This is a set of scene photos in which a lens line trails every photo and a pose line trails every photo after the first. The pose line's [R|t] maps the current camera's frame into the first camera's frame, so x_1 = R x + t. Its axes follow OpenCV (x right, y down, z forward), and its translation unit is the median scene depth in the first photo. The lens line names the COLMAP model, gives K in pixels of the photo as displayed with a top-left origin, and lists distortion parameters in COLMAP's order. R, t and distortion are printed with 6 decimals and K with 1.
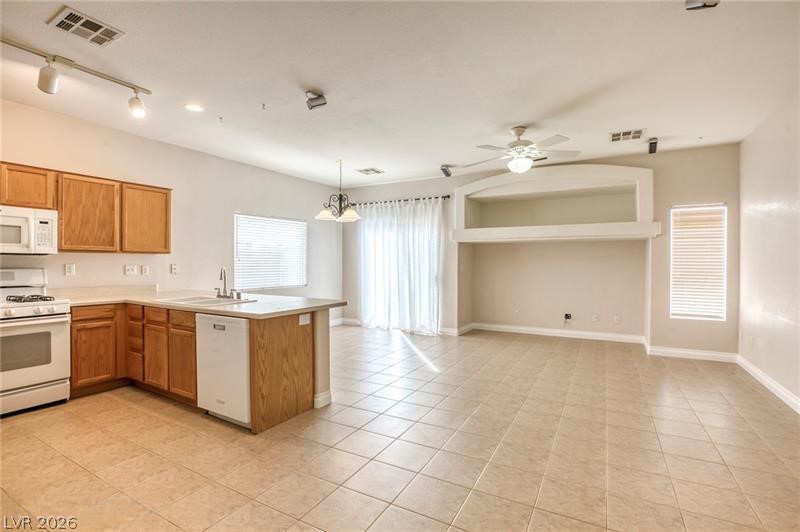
lens RADIAL K [[379.0, 0, 401.7], [0, 379.0, 265.5], [0, 0, 1]] dist [-0.029073, 0.012359]
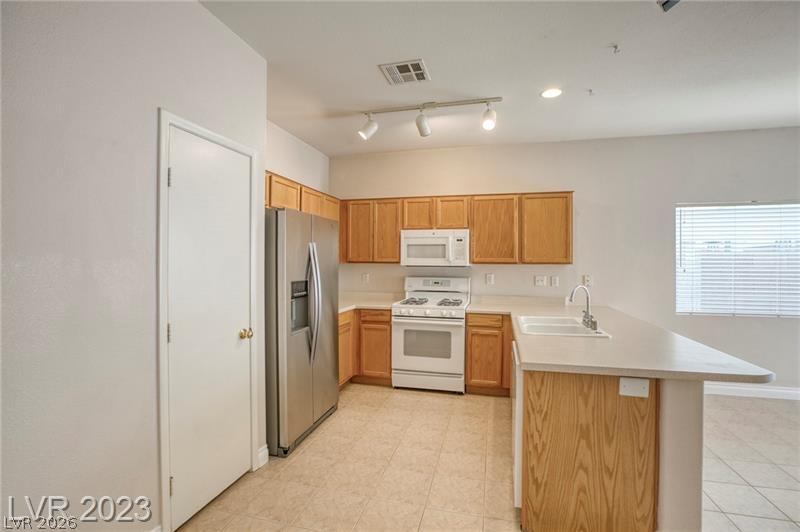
lens RADIAL K [[384.6, 0, 398.8], [0, 384.6, 260.9], [0, 0, 1]] dist [-0.056540, 0.022906]
pose [[0.254153, -0.003000, -0.967159, 0.139068], [-0.010015, 0.999933, -0.005733, -0.028276], [0.967112, 0.011143, 0.254106, 0.357266]]
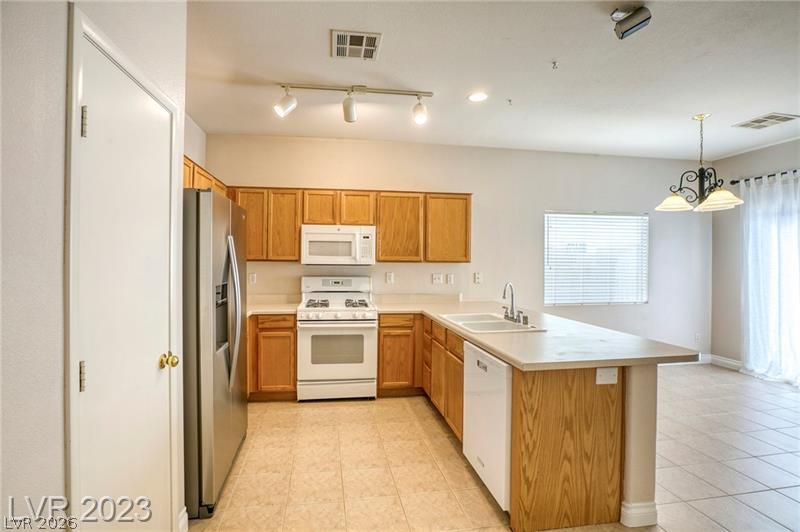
lens RADIAL K [[382.5, 0, 384.0], [0, 382.5, 260.1], [0, 0, 1]] dist [-0.060344, 0.023333]
pose [[0.616853, 0.002260, -0.787075, 0.000374], [-0.011417, 0.999916, -0.006077, -0.027976], [0.786996, 0.012735, 0.616827, 0.229617]]
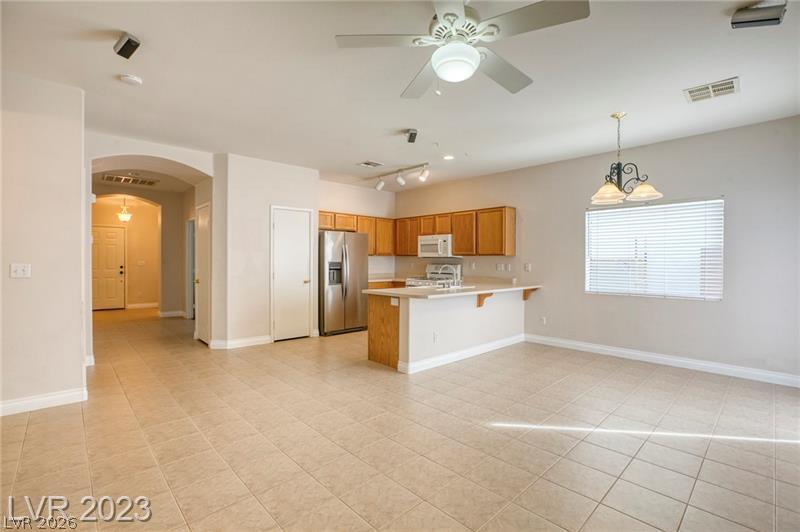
lens RADIAL K [[388.7, 0, 380.0], [0, 388.7, 264.2], [0, 0, 1]] dist [-0.001083, -0.000011]
pose [[-0.351544, 0.004740, -0.936160, 0.772036], [-0.012616, 0.999872, 0.009800, -0.007089], [0.936087, 0.015255, -0.351439, 1.011407]]
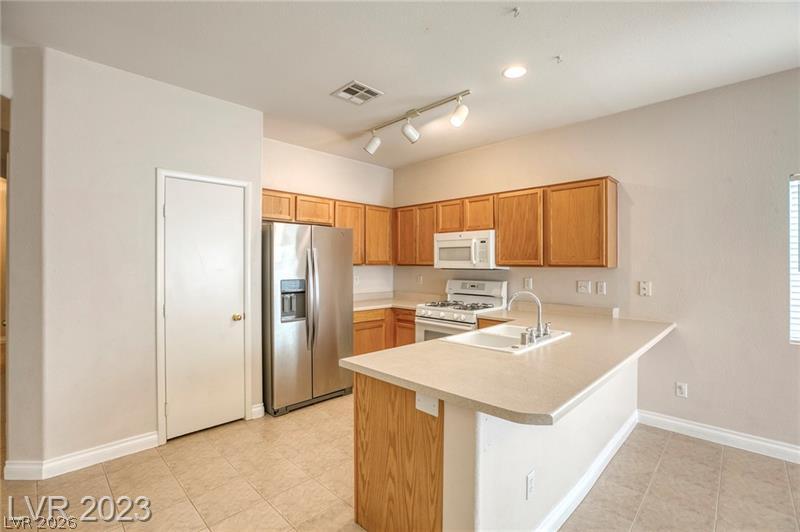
lens RADIAL K [[375.9, 0, 388.2], [0, 375.9, 265.1], [0, 0, 1]] dist [-0.052781, 0.022599]
pose [[-0.290172, 0.000718, -0.956974, 0.169364], [-0.008372, 0.999960, 0.003288, -0.032209], [0.956938, 0.008966, -0.290155, 0.762172]]
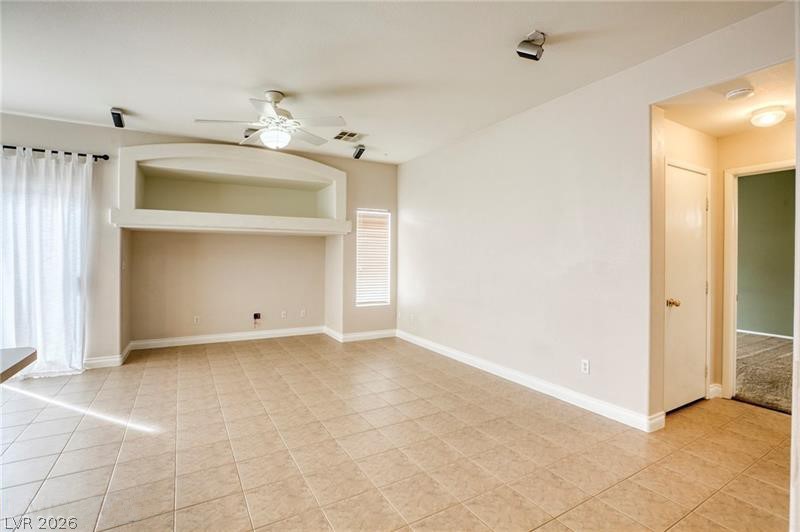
lens RADIAL K [[382.6, 0, 382.4], [0, 382.6, 255.9], [0, 0, 1]] dist [-0.017067, 0.000279]
pose [[0.542621, 0.002415, 0.839974, -0.233587], [0.001768, 0.999990, -0.004017, -0.009121], [-0.839976, 0.003665, 0.542611, 0.329914]]
